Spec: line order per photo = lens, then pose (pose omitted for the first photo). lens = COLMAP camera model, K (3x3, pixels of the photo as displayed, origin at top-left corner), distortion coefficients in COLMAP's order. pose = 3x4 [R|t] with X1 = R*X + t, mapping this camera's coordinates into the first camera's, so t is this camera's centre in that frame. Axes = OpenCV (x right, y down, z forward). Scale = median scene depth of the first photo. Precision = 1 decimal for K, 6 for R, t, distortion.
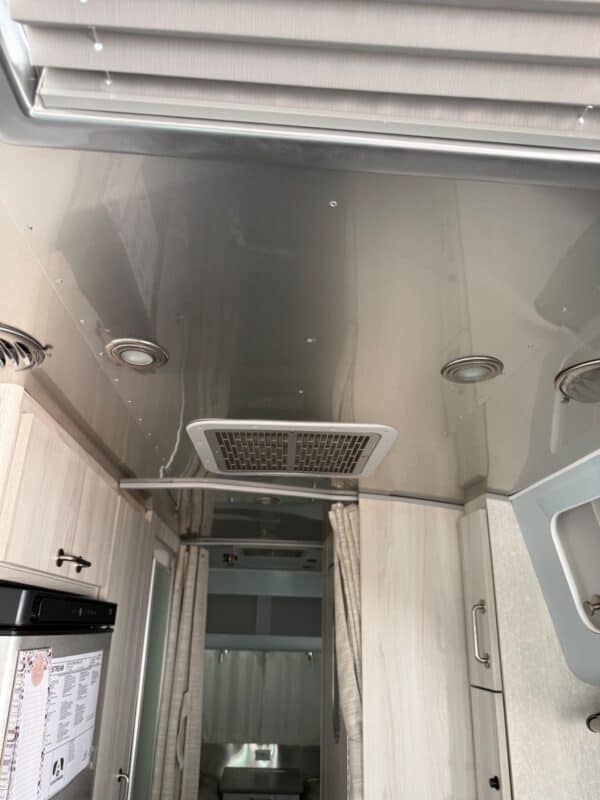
lens RADIAL K [[565.9, 0, 300.0], [0, 565.9, 400.0], [0, 0, 1]] dist [0.043157, -0.086998]
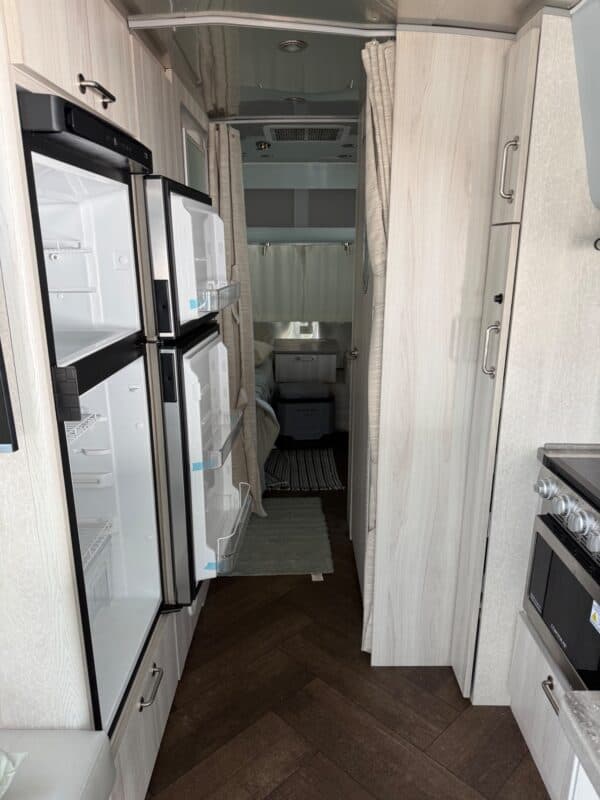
lens RADIAL K [[561.5, 0, 296.3], [0, 561.5, 403.7], [0, 0, 1]] dist [0.030796, -0.049450]
pose [[0.996916, -0.004948, -0.078321, 0.015370], [0.051794, 0.791259, 0.609283, 0.096808], [0.058958, -0.611461, 0.789075, -0.059030]]
